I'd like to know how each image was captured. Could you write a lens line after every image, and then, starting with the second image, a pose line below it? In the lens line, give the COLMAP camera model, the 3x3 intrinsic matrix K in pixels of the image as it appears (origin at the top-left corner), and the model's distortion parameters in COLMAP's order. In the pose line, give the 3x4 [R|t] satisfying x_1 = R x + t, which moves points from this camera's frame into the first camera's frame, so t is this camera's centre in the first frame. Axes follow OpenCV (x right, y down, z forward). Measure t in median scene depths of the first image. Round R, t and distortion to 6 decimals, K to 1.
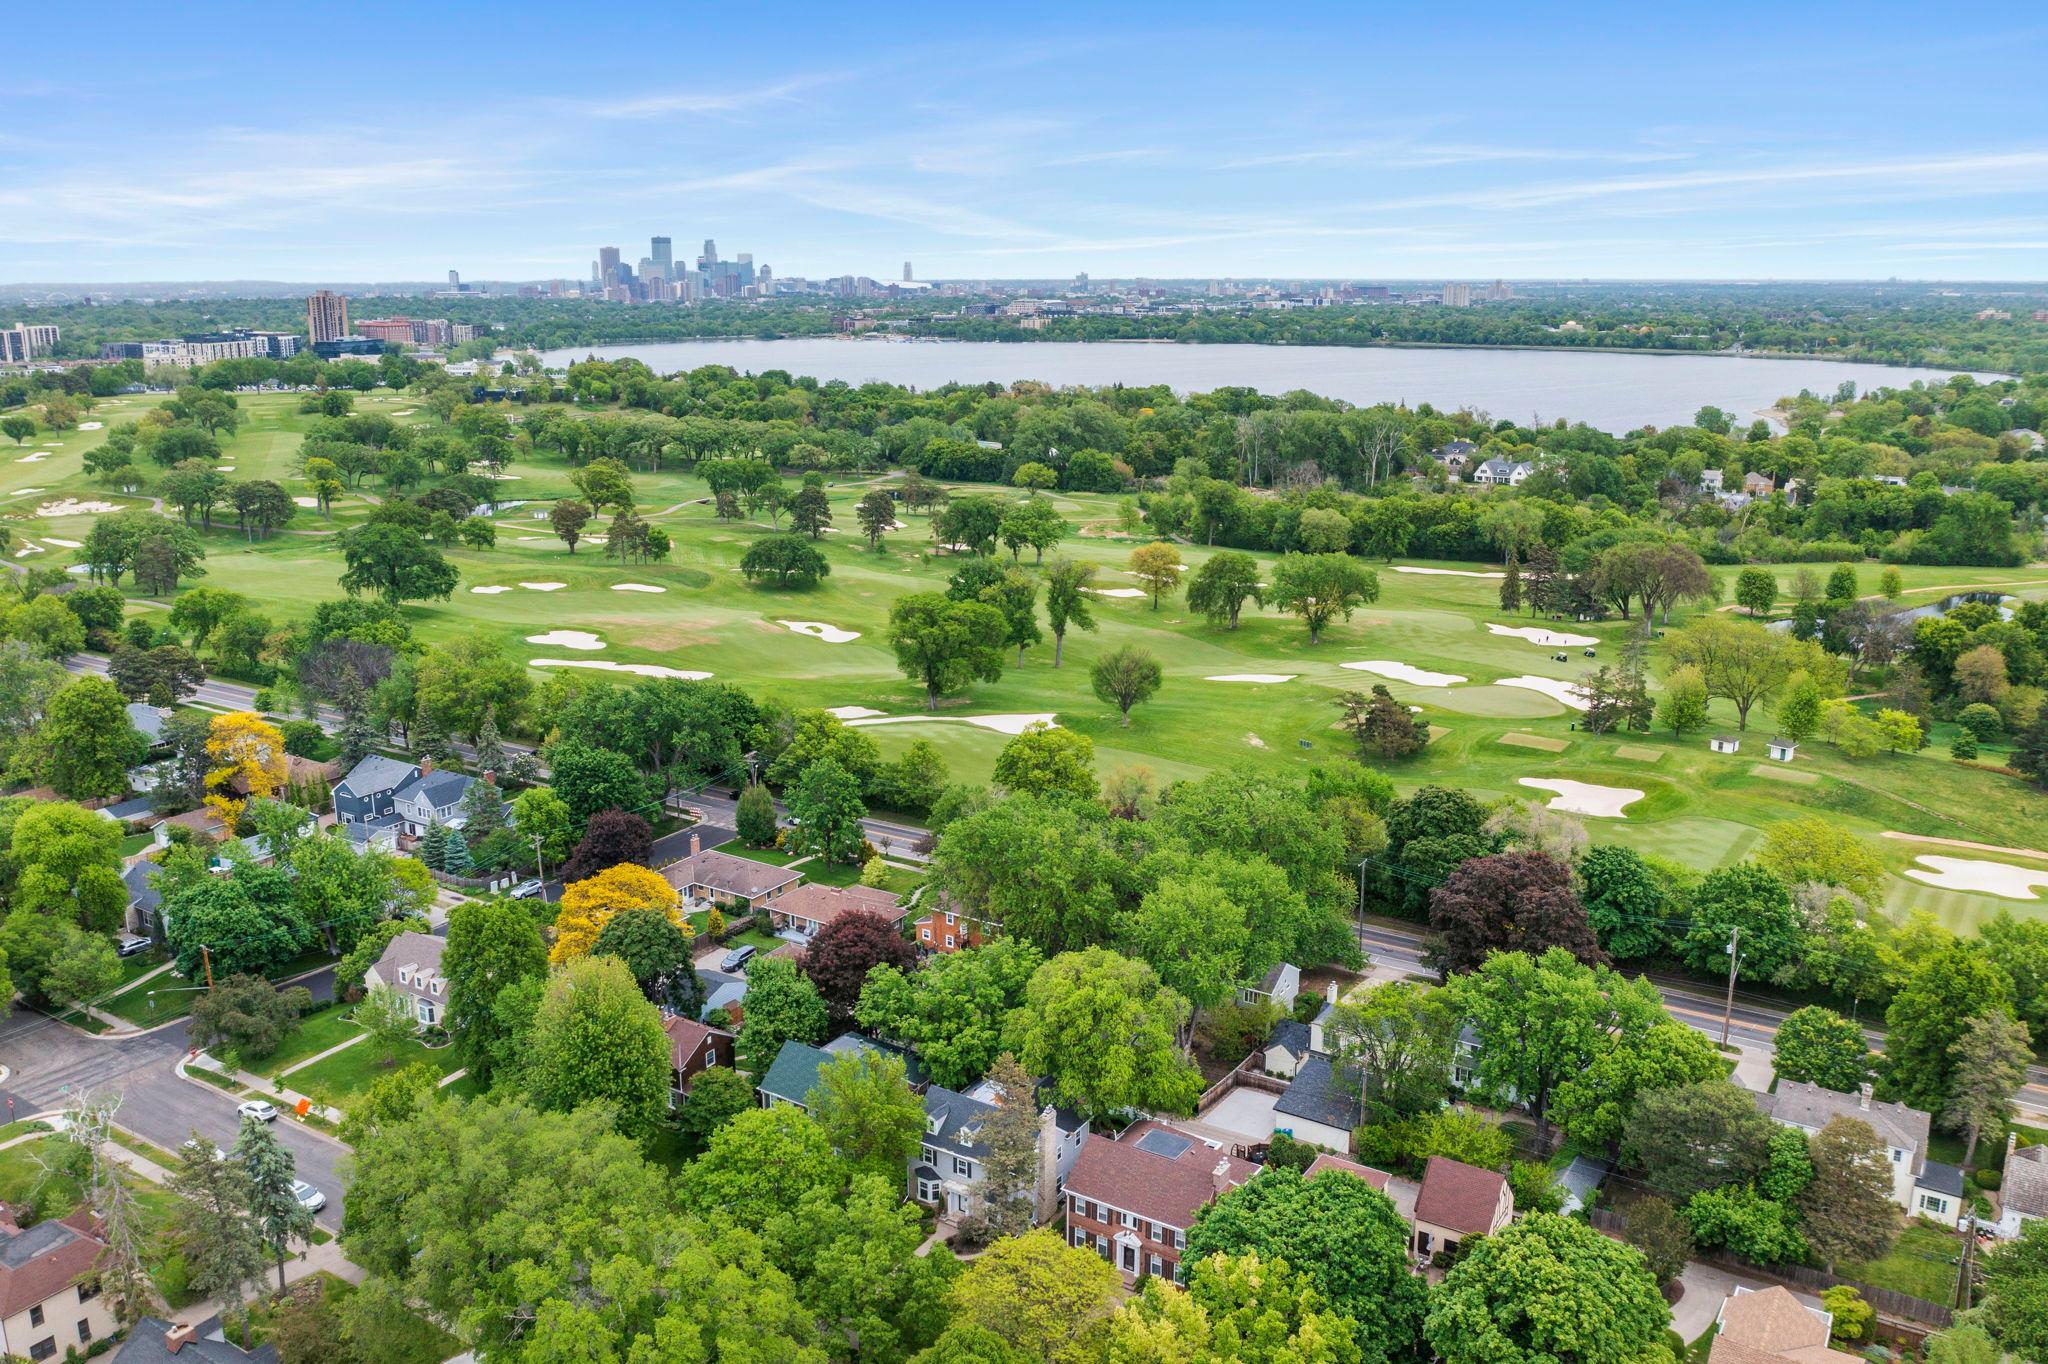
lens RADIAL K [[1621.8, 0, 1013.6], [0, 1621.8, 681.7], [0, 0, 1]] dist [-0.020427, -0.003814]
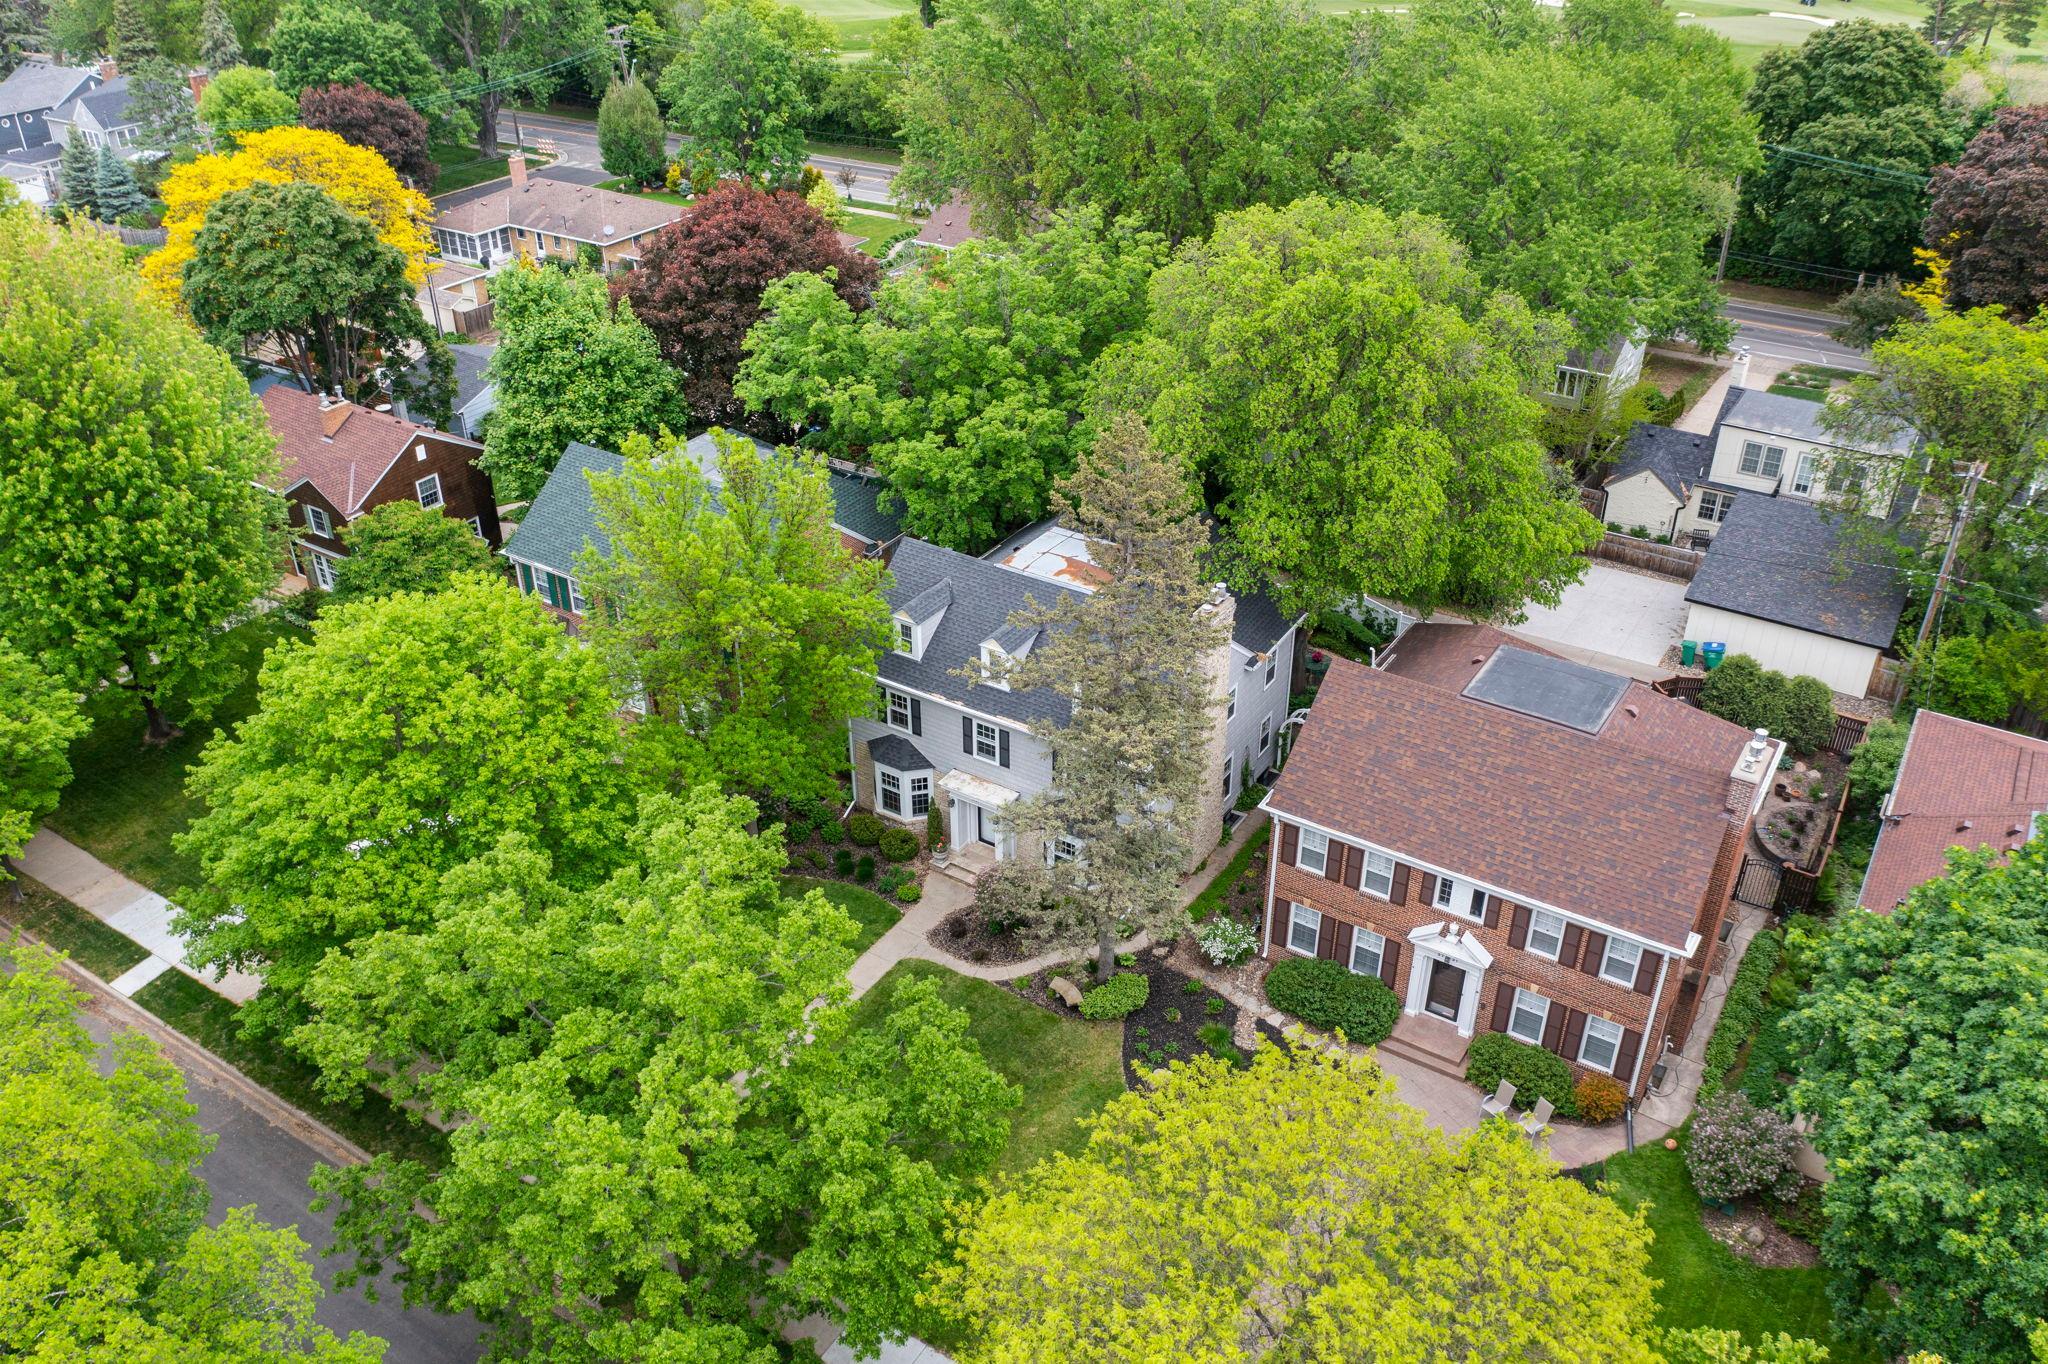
lens RADIAL K [[1621.8, 0, 1024.8], [0, 1621.8, 681.0], [0, 0, 1]] dist [-0.020427, -0.003814]
pose [[1.000000, -0.000638, 0.000641, -0.021853], [0.000420, 0.955241, 0.295830, 0.164939], [-0.000802, -0.295829, 0.955240, 0.609547]]
